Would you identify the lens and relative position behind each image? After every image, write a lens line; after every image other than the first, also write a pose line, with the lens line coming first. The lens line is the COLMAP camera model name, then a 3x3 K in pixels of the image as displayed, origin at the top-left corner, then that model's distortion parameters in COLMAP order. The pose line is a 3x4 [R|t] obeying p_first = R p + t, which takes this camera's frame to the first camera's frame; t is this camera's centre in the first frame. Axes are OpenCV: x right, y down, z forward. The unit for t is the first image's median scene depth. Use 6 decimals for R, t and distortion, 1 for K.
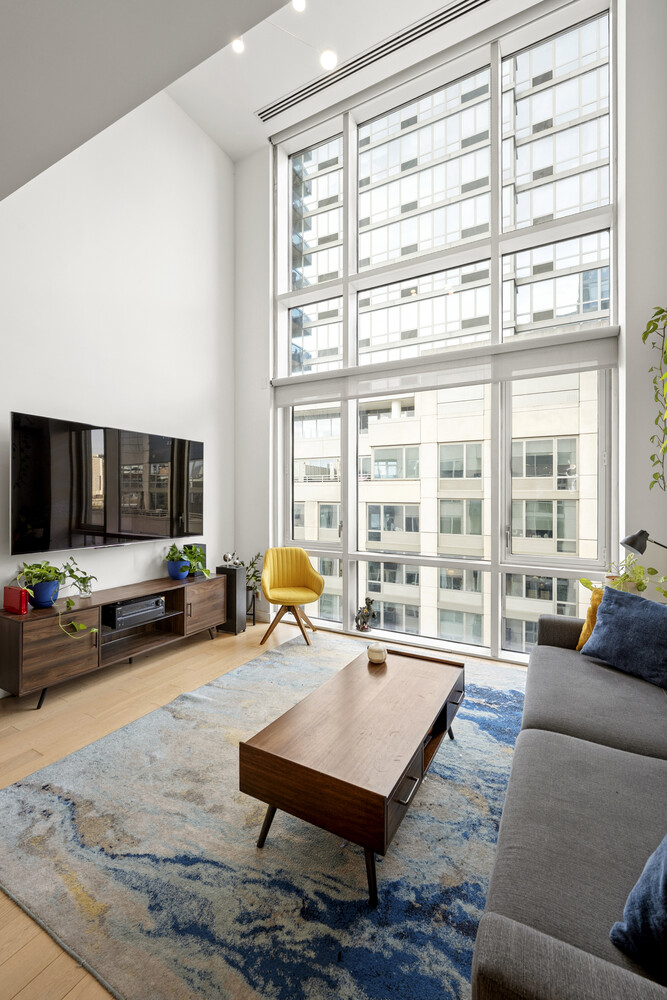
lens RADIAL K [[412.8, 0, 323.5], [0, 412.8, 497.5], [0, 0, 1]] dist [-0.005267, -0.000797]
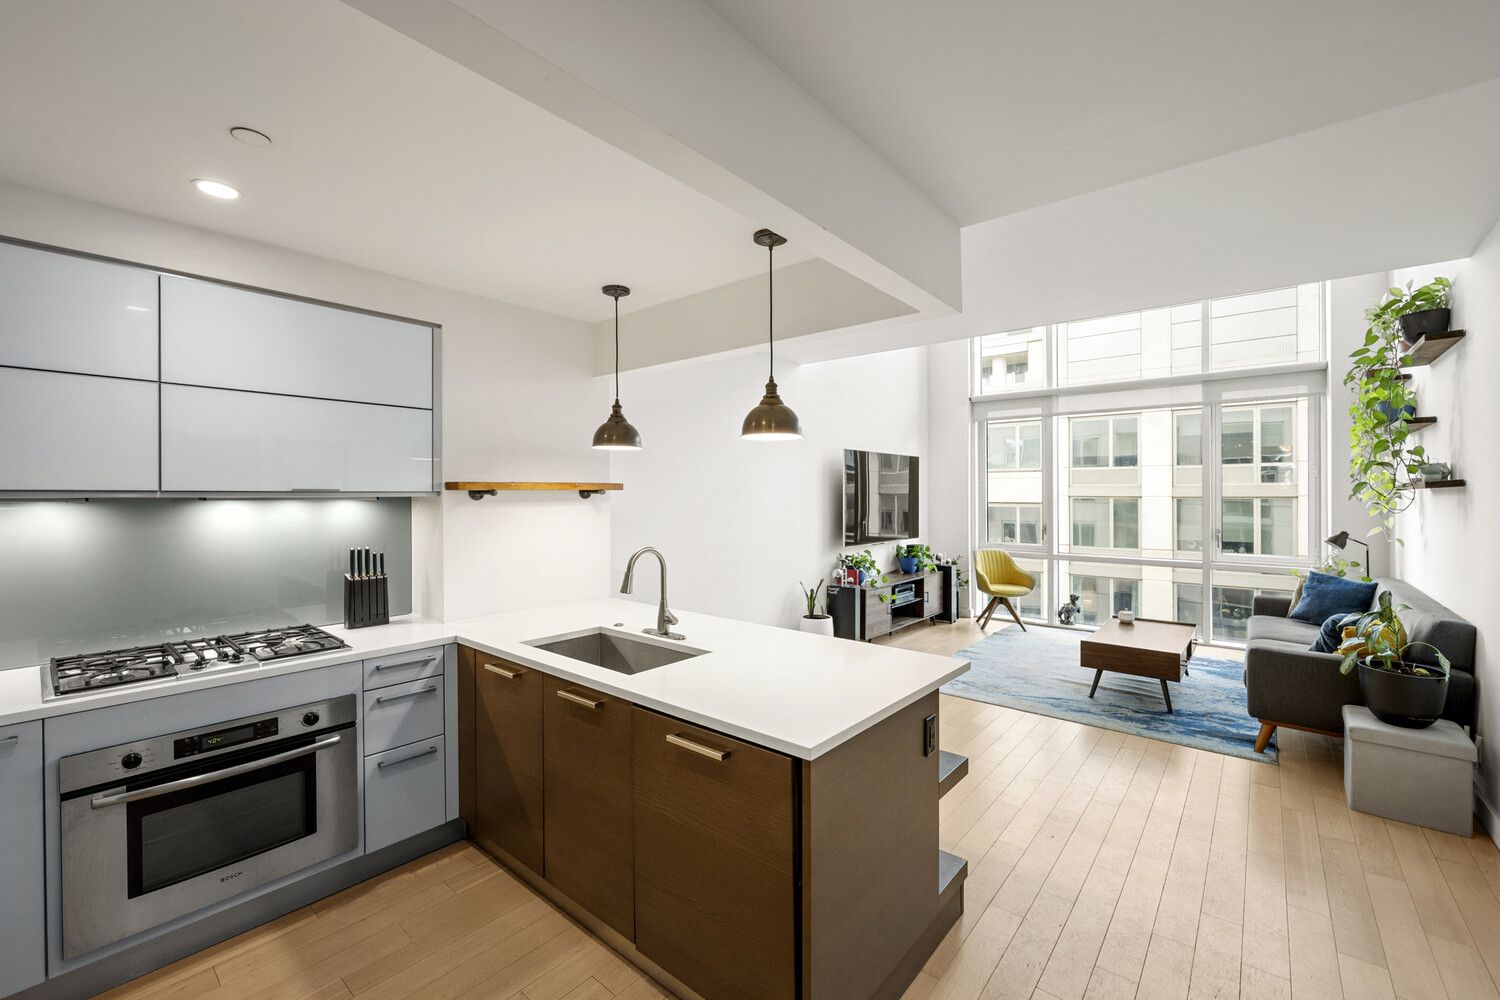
lens RADIAL K [[619.2, 0, 735.1], [0, 619.2, 496.0], [0, 0, 1]] dist [-0.005267, -0.000797]
pose [[0.982404, -0.004700, -0.186711, -0.782794], [0.005651, 0.999974, 0.004563, -0.056575], [0.186685, -0.005537, 0.982404, -1.319499]]
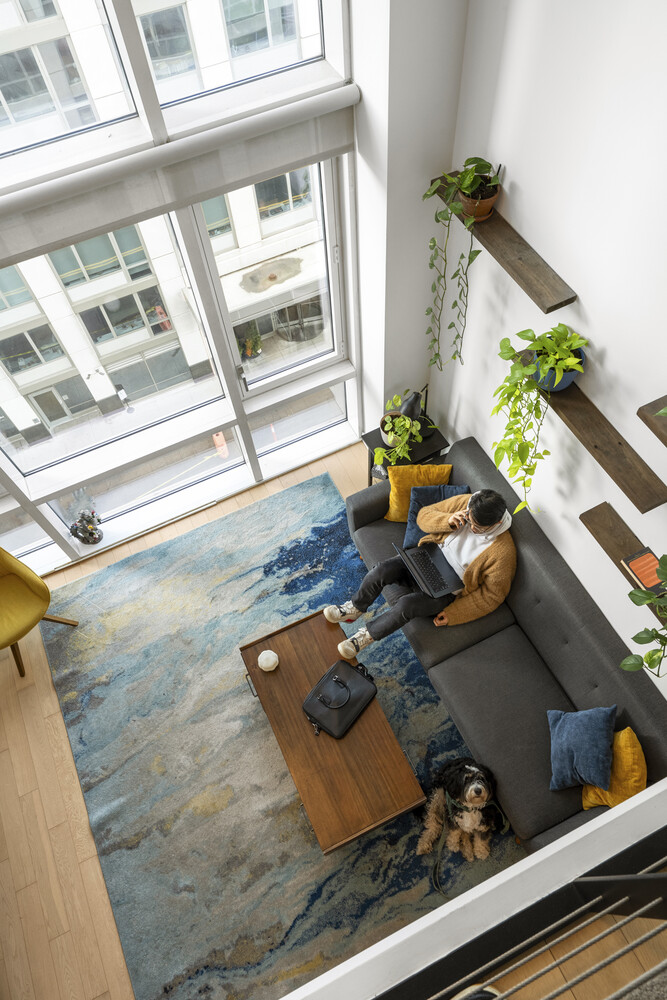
lens RADIAL K [[699.5, 0, 350.1], [0, 699.5, 520.0], [0, 0, 1]] dist [-0.021700, 0.011113]
pose [[0.569331, -0.714772, 0.406155, -0.194831], [0.043178, 0.519357, 0.853466, -1.164489], [-0.820973, -0.468368, 0.326549, 0.446570]]
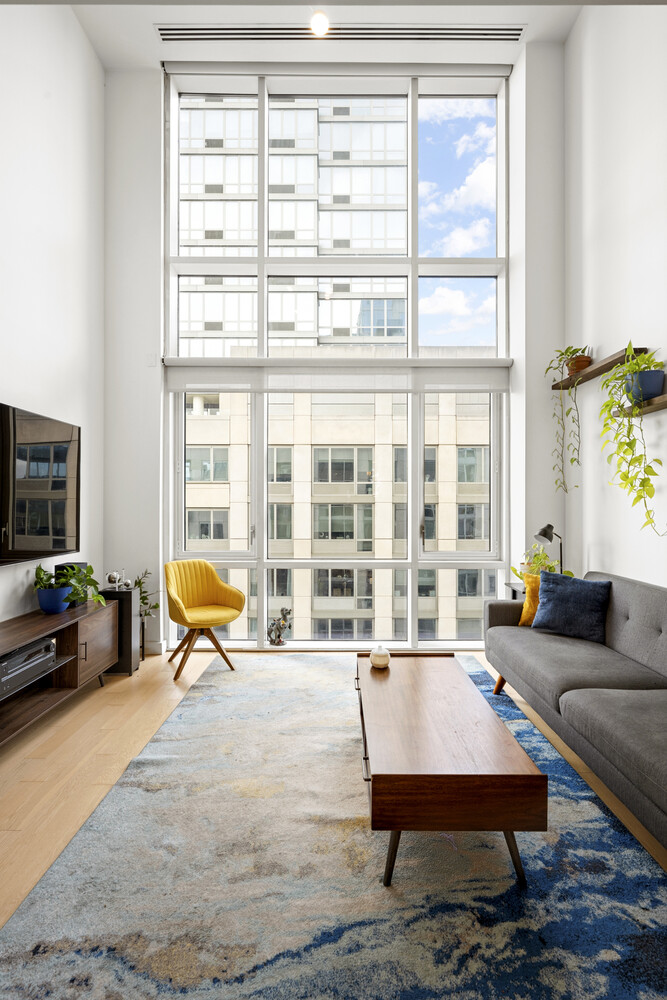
lens RADIAL K [[442.4, 0, 328.5], [0, 442.4, 498.8], [0, 0, 1]] dist [-0.008125, 0.001042]
pose [[0.875699, 0.001261, 0.482856, -0.470847], [0.002851, 0.999966, -0.007780, 0.010224], [-0.482849, 0.008189, 0.875665, 0.140030]]
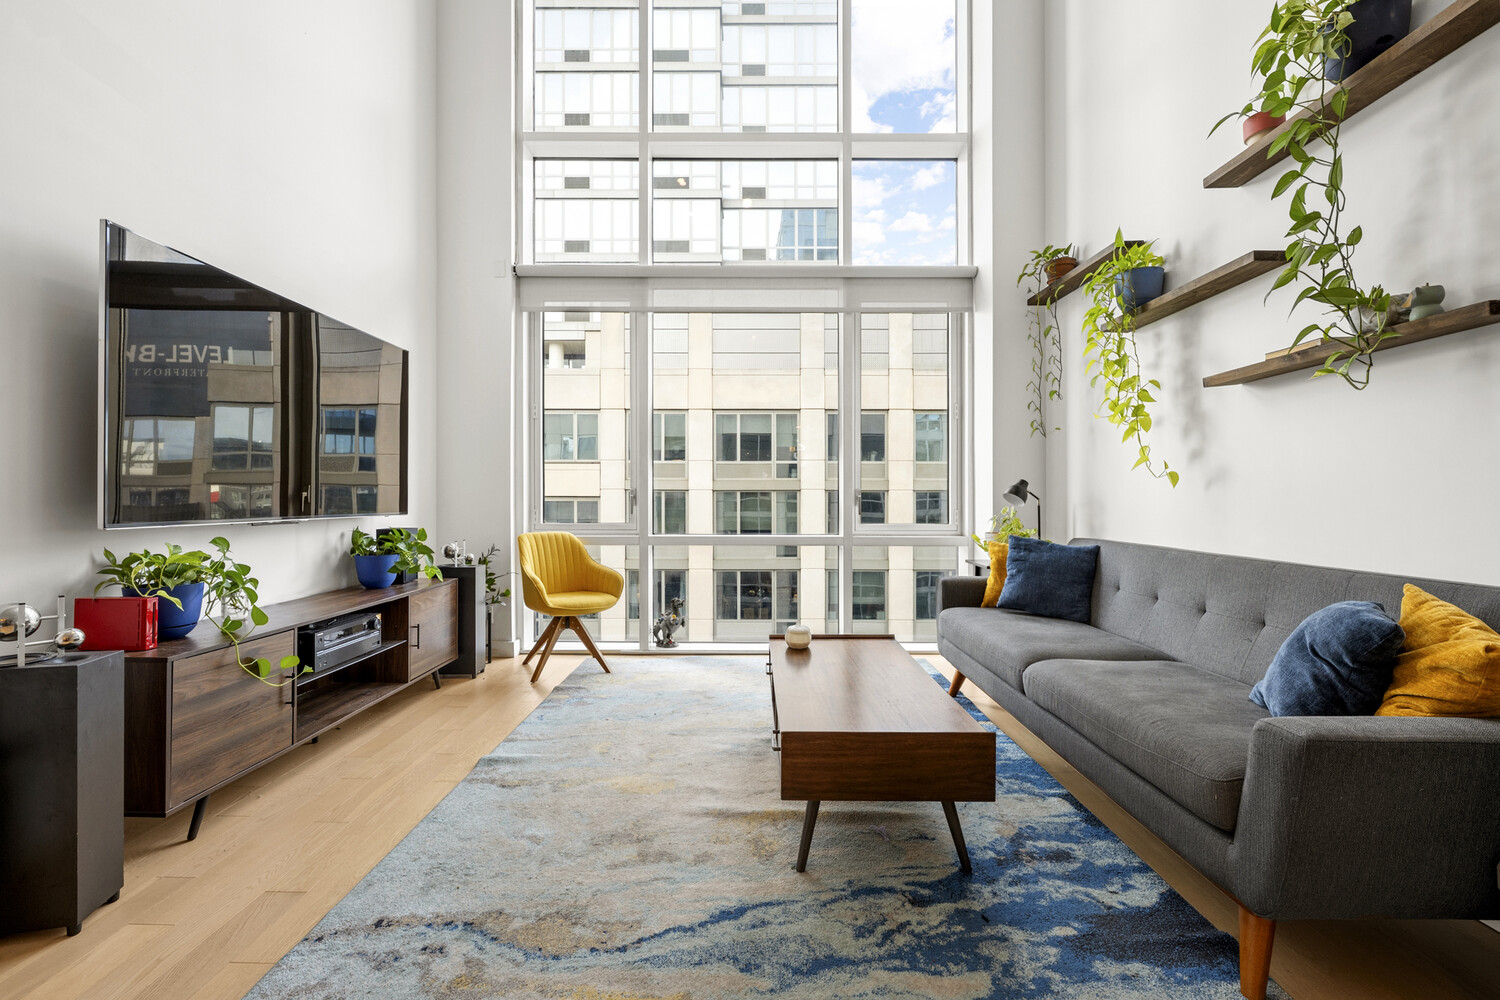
lens RADIAL K [[619.2, 0, 734.7], [0, 619.2, 490.5], [0, 0, 1]] dist [-0.005267, -0.000797]
pose [[0.877443, 0.001807, 0.479677, -0.507413], [0.003236, 0.999948, -0.009686, 0.117258], [-0.479670, 0.010051, 0.877391, 0.055151]]
